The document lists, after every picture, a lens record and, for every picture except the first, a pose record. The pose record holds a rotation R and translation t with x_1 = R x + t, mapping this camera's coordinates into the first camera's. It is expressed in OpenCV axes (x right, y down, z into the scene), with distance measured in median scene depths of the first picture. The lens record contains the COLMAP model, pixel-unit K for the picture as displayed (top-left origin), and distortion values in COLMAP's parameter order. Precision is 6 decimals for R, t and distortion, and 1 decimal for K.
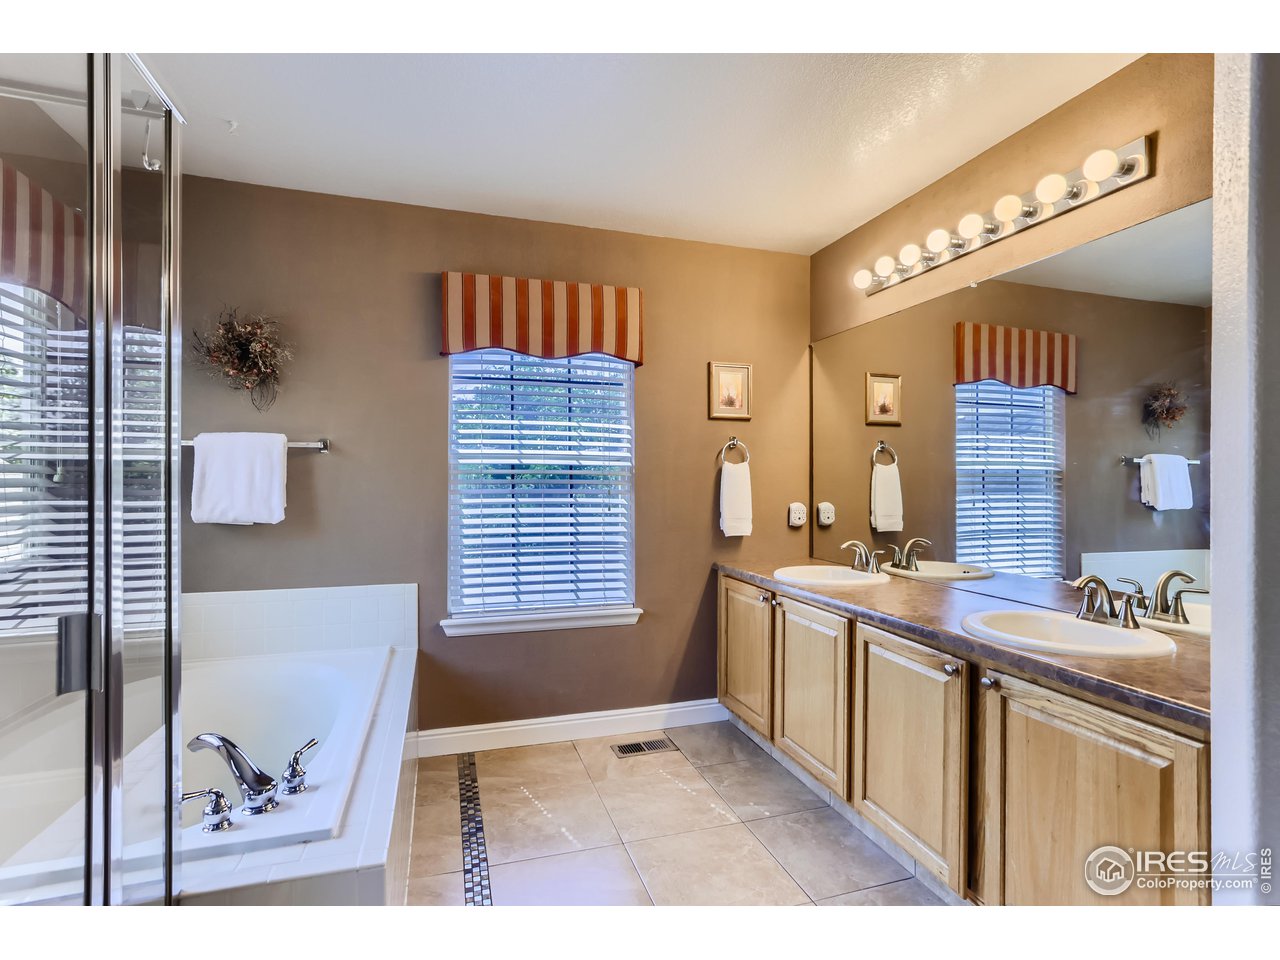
lens RADIAL K [[622.6, 0, 638.5], [0, 622.6, 475.1], [0, 0, 1]] dist [-0.021403, 0.007057]
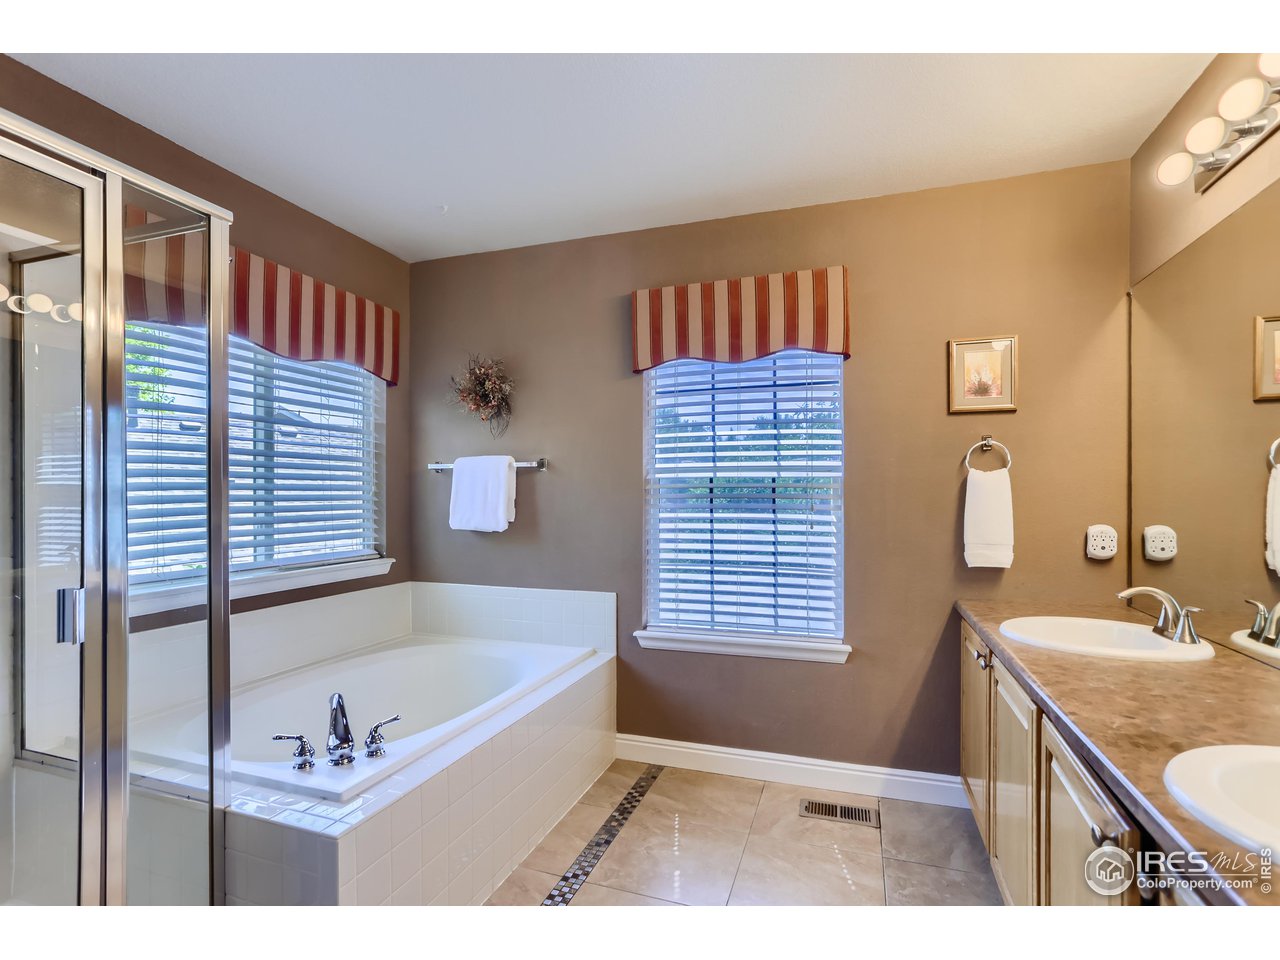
lens RADIAL K [[622.6, 0, 636.4], [0, 622.6, 488.6], [0, 0, 1]] dist [-0.021403, 0.007057]
pose [[0.802690, -0.007783, -0.596346, 0.283409], [0.010627, 0.999943, 0.001254, -0.002674], [0.596302, -0.007344, 0.802726, 0.164595]]
